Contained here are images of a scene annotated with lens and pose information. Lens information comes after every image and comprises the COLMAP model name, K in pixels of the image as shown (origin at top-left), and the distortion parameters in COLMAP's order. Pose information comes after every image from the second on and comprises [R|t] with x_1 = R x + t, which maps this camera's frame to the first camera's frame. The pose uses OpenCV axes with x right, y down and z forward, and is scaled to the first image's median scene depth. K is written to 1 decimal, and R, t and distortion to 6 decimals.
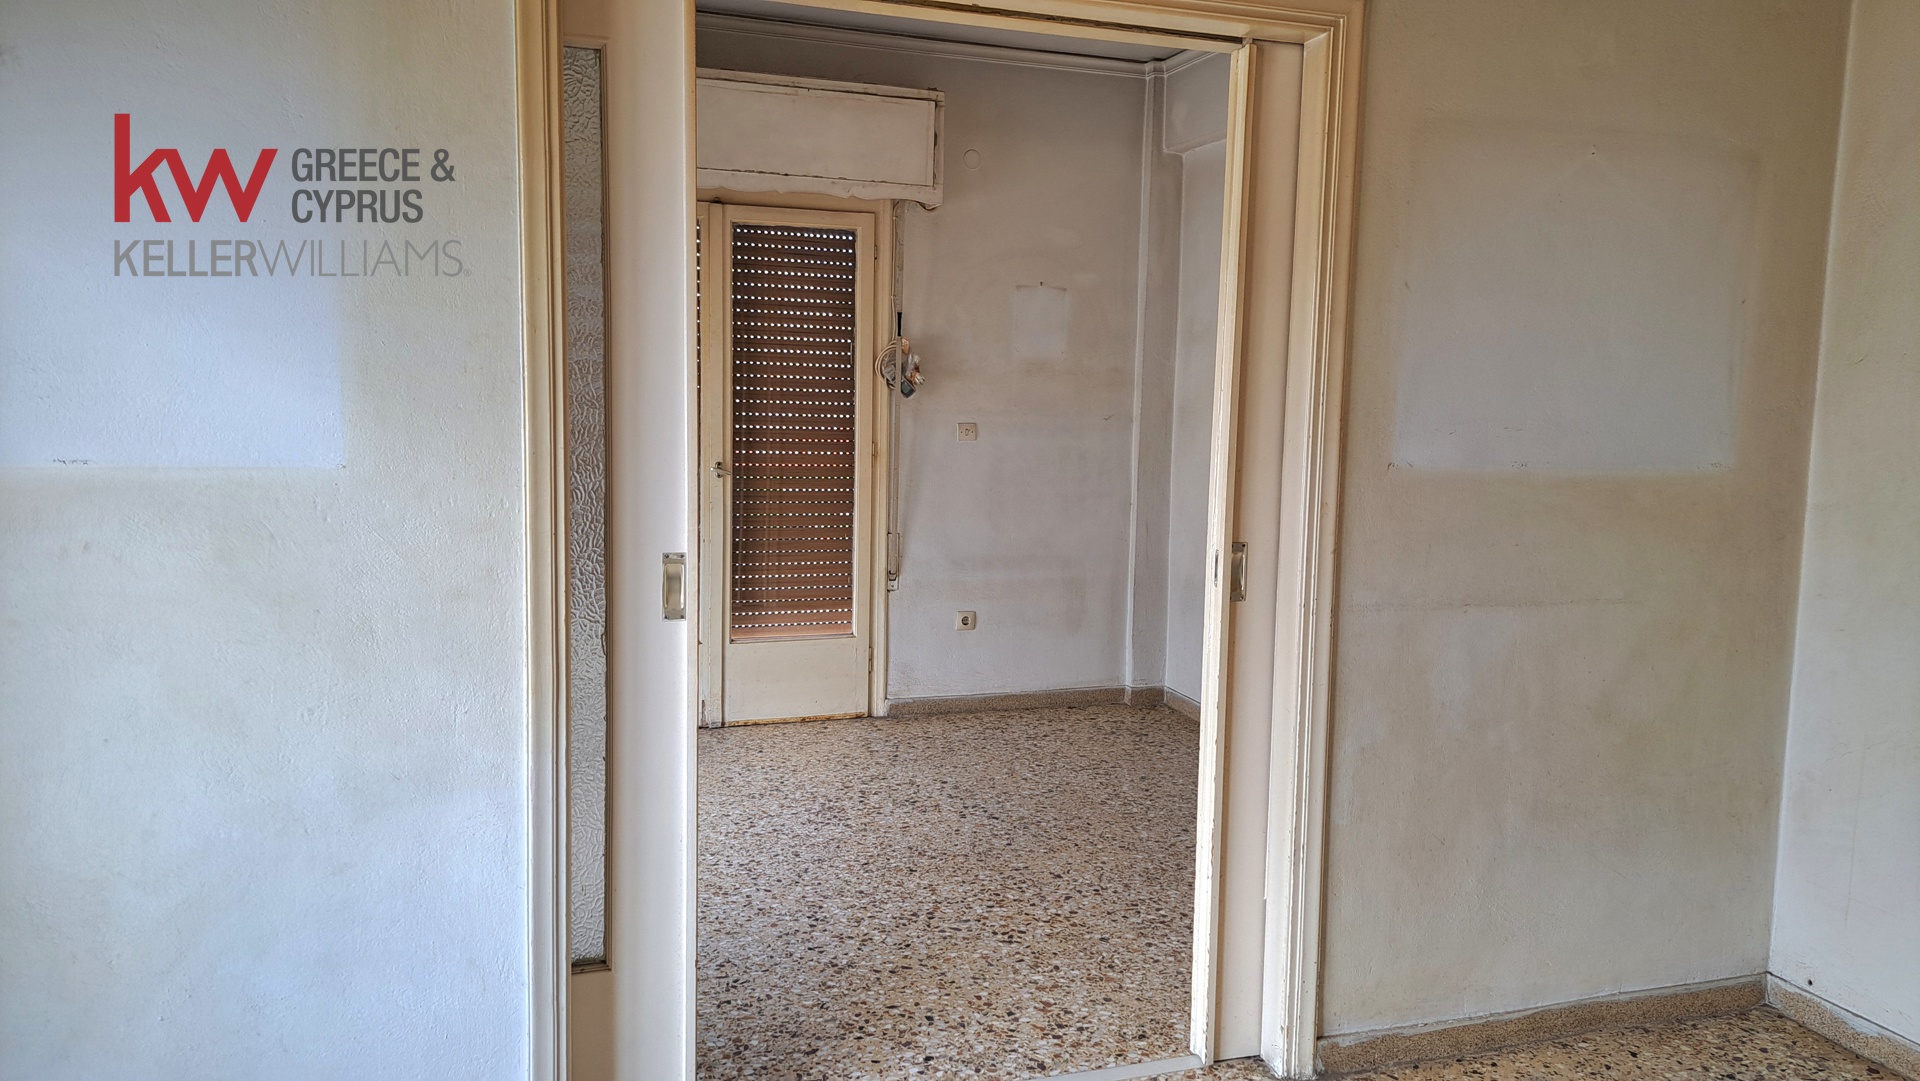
lens RADIAL K [[1392.6, 0, 952.4], [0, 1392.6, 512.9], [0, 0, 1]] dist [0.069547, -0.033841]
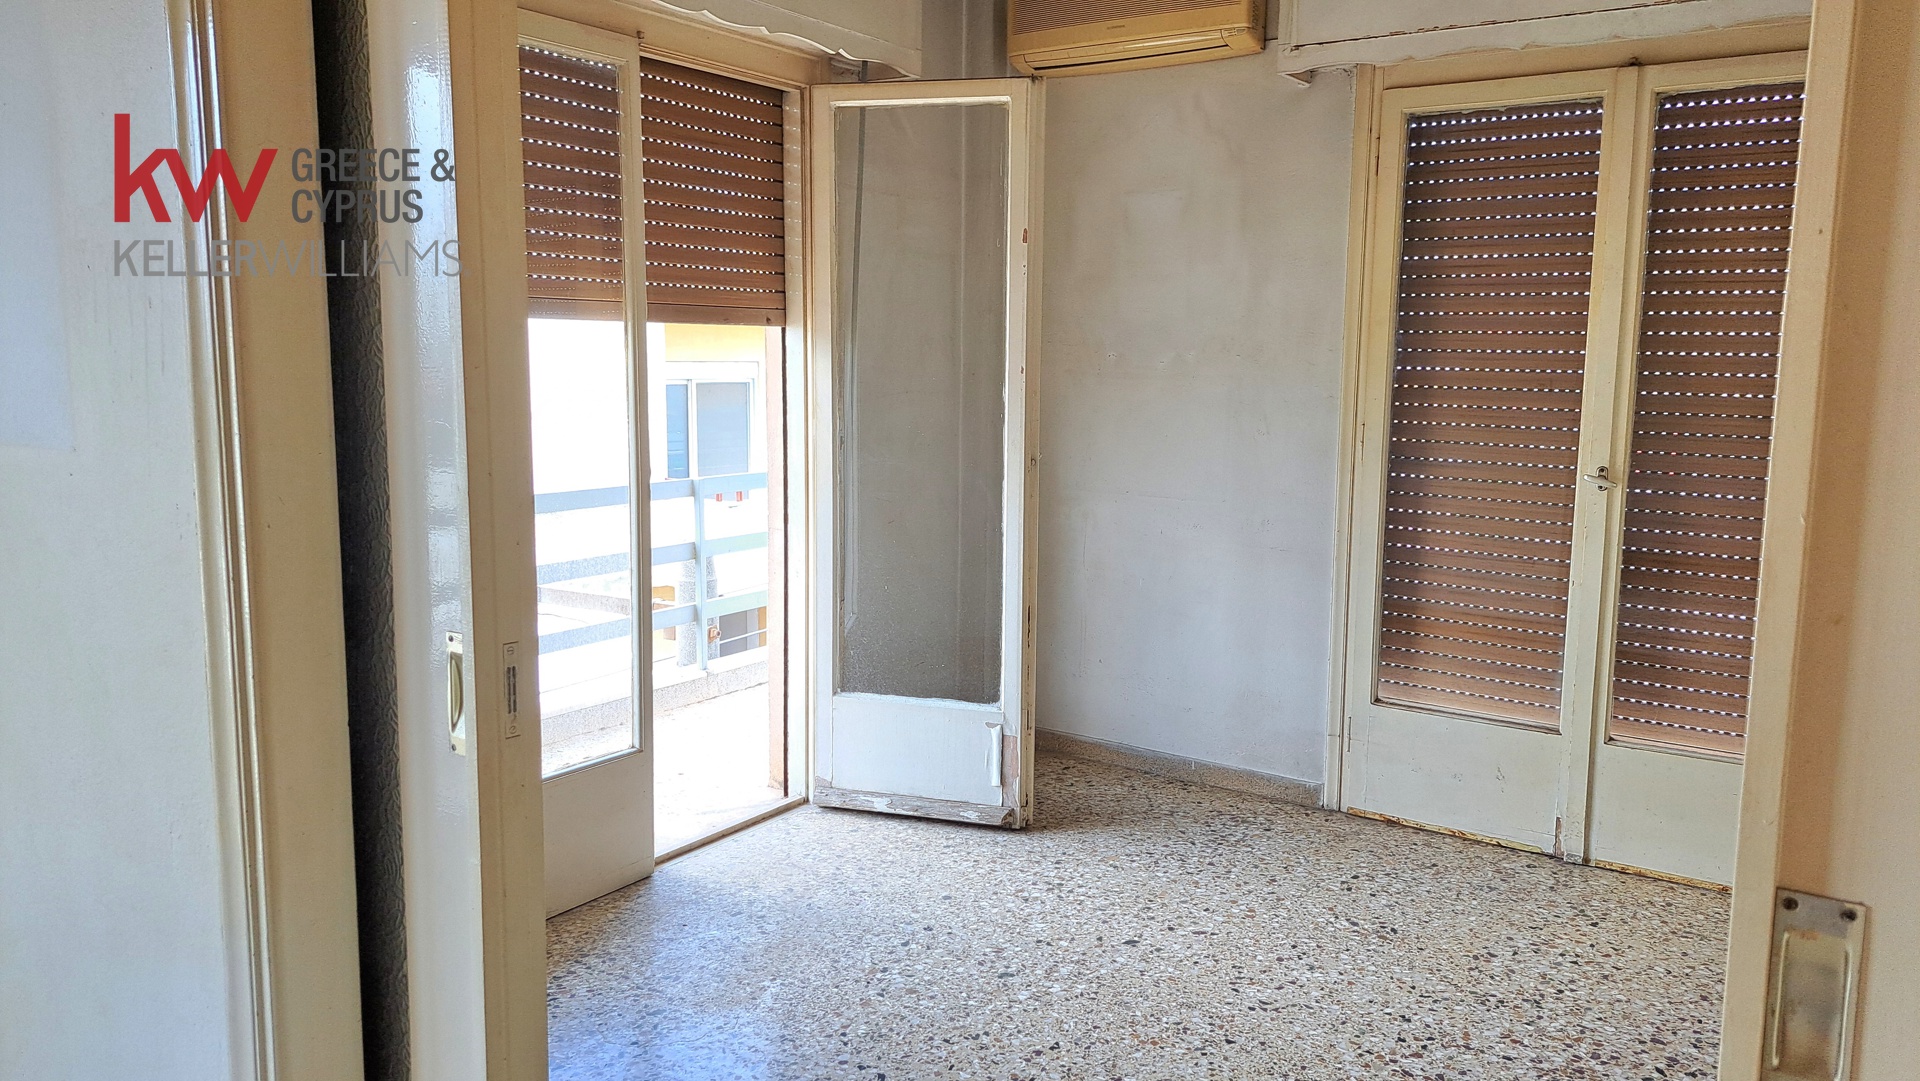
lens RADIAL K [[1477.0, 0, 958.2], [0, 1477.0, 493.3], [0, 0, 1]] dist [0.152198, -0.124329]
pose [[0.633485, 0.075562, -0.770057, 0.206716], [-0.051785, 0.997129, 0.055242, -0.051800], [0.772020, 0.004882, 0.635579, 0.337981]]
